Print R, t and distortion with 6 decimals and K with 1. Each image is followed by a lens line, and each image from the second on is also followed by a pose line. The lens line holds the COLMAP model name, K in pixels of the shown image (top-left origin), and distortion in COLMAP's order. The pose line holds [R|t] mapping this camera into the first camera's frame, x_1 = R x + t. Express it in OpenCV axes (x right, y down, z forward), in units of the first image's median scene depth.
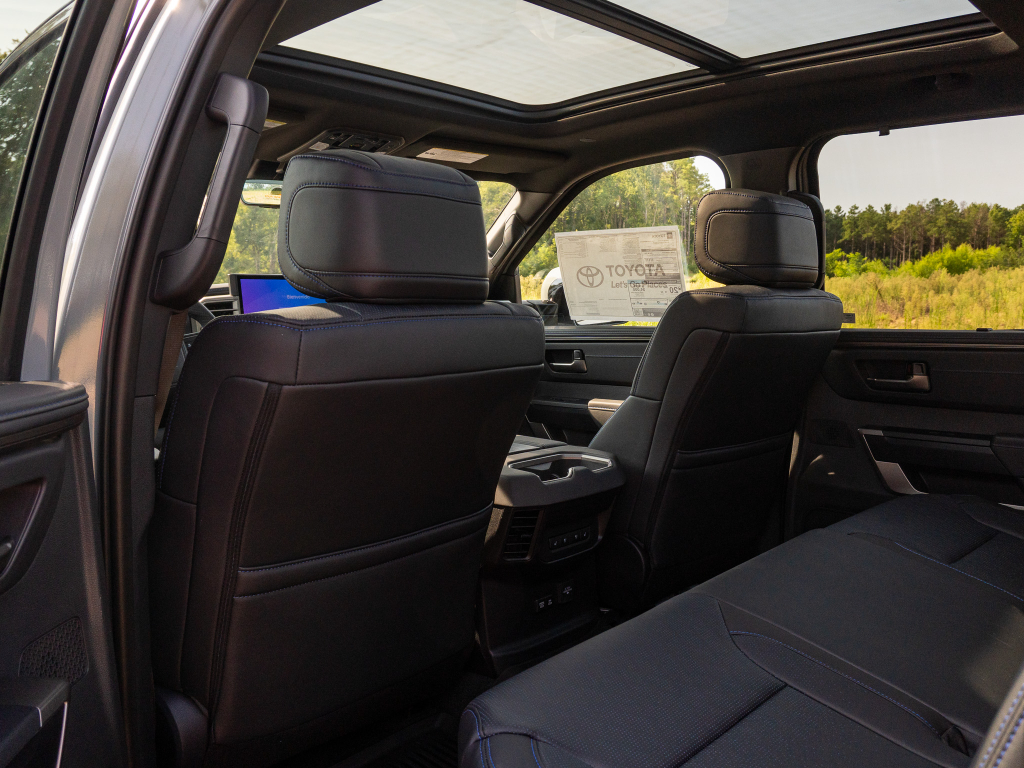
lens RADIAL K [[885.6, 0, 515.7], [0, 885.6, 393.3], [0, 0, 1]] dist [0.013386, -0.023082]
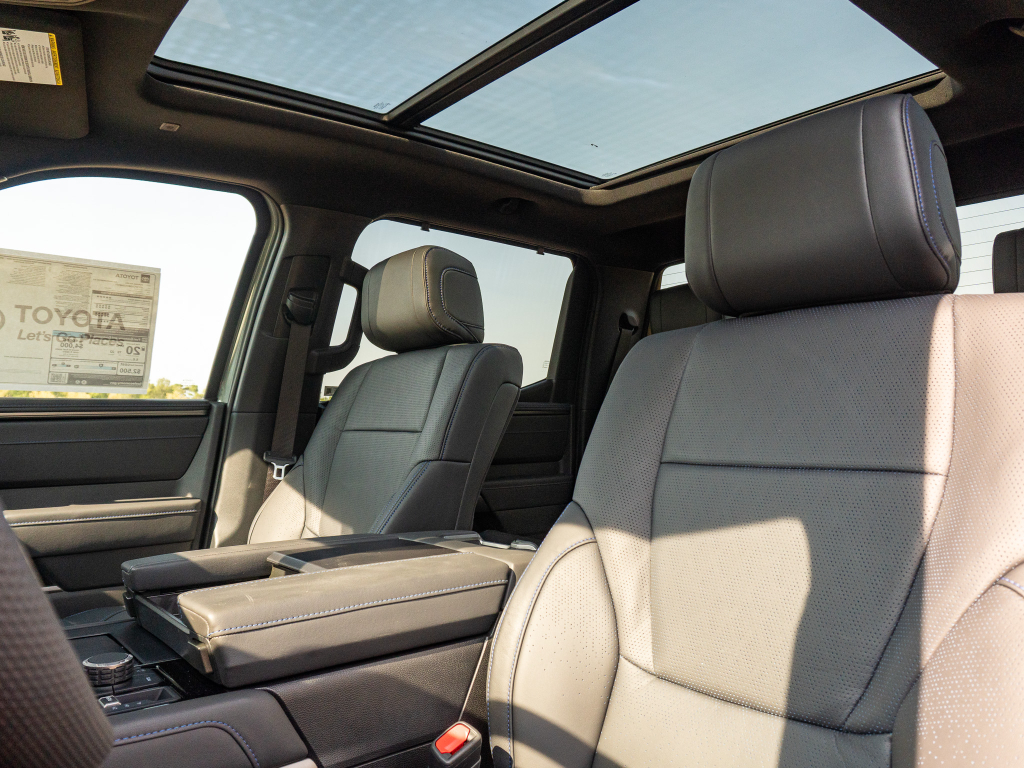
lens RADIAL K [[767.3, 0, 515.3], [0, 767.3, 388.5], [0, 0, 1]] dist [-0.024650, 0.002960]
pose [[0.127304, 0.049386, 0.990633, -0.404333], [0.104615, 0.992520, -0.062924, -0.008429], [-0.986331, 0.111646, 0.121186, 0.572776]]
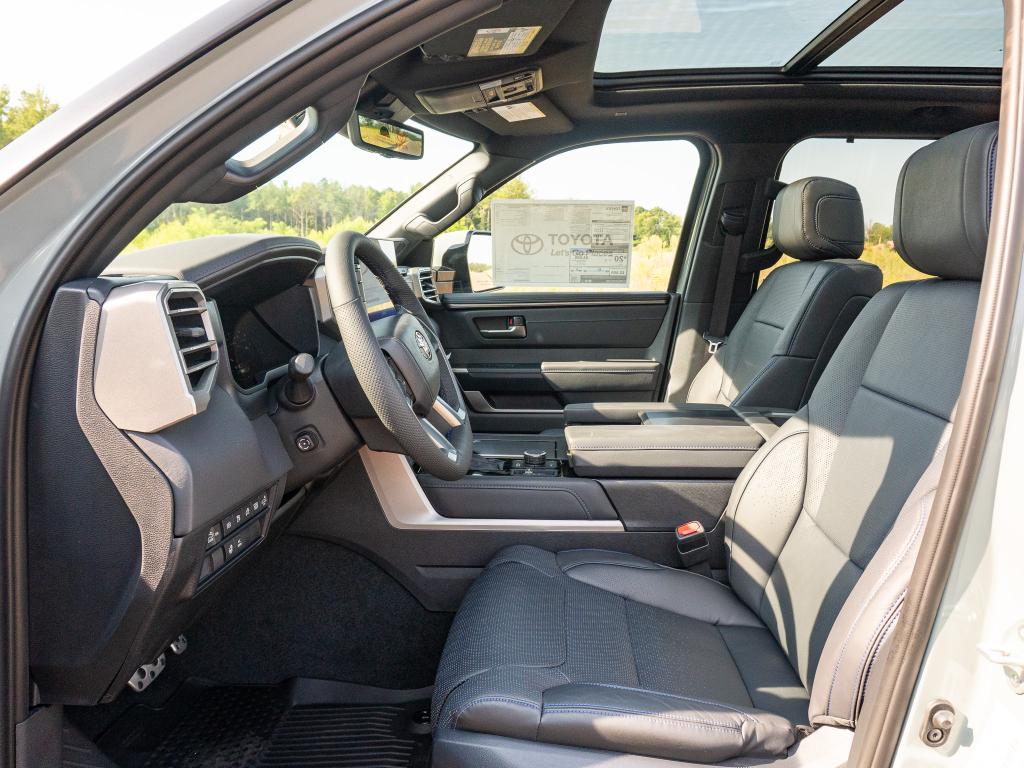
lens RADIAL K [[767.3, 0, 509.1], [0, 767.3, 386.3], [0, 0, 1]] dist [-0.024650, 0.002960]
pose [[0.768313, -0.101224, 0.632019, -0.521884], [0.064974, 0.994649, 0.080317, -0.041328], [-0.636768, -0.020644, 0.770779, 0.329210]]
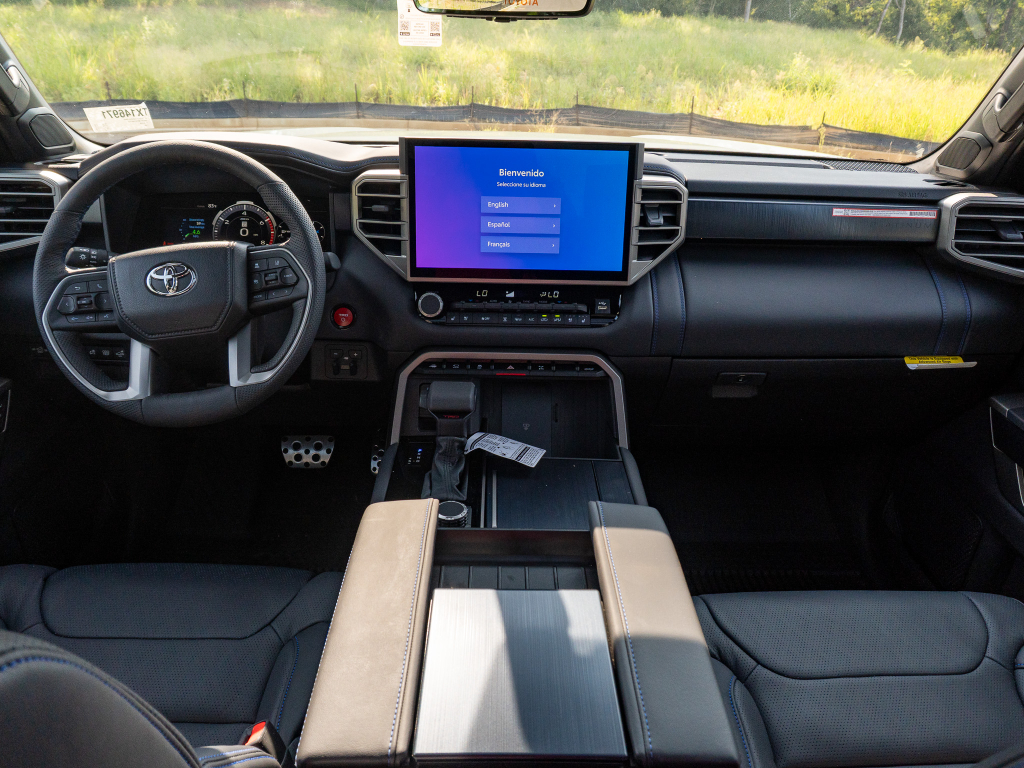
lens RADIAL K [[767.3, 0, 526.0], [0, 767.3, 389.2], [0, 0, 1]] dist [-0.024650, 0.002960]
pose [[0.699754, 0.317325, -0.640038, 0.106996], [-0.104756, 0.931825, 0.347460, -0.134416], [0.706661, -0.176089, 0.685290, 0.544908]]
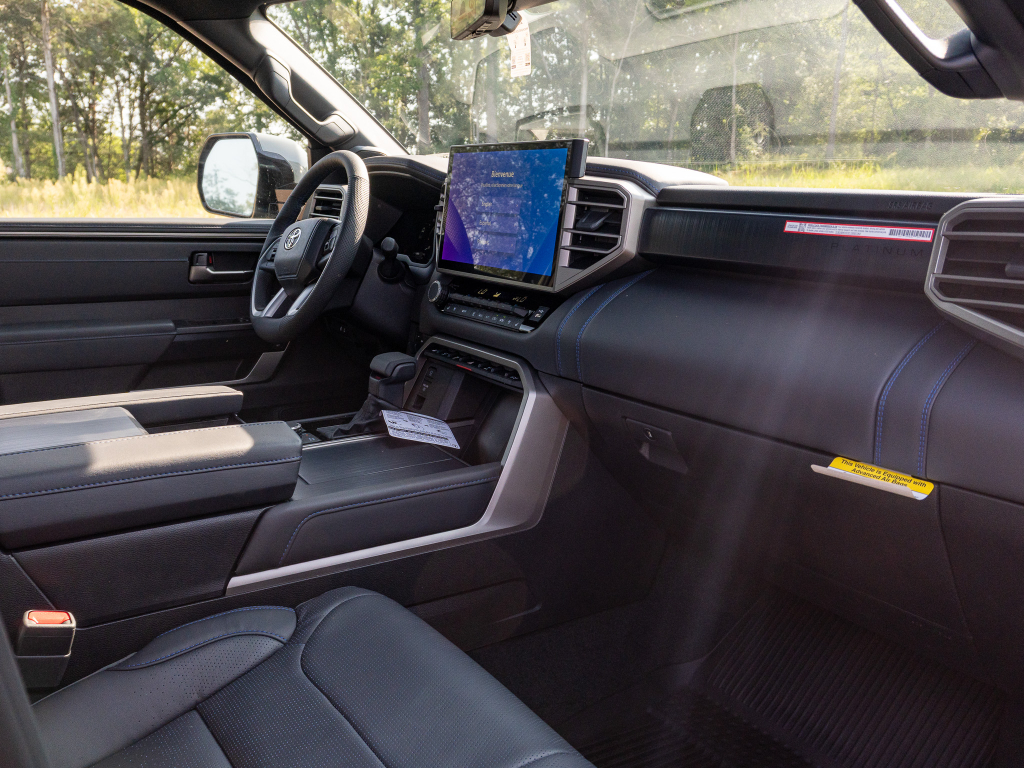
lens RADIAL K [[885.6, 0, 519.7], [0, 885.6, 378.8], [0, 0, 1]] dist [0.013386, -0.023082]
pose [[-0.228211, 0.210160, -0.950659, 0.303777], [-0.116780, 0.963467, 0.241025, -0.108112], [0.966583, 0.166022, -0.195331, 0.991712]]
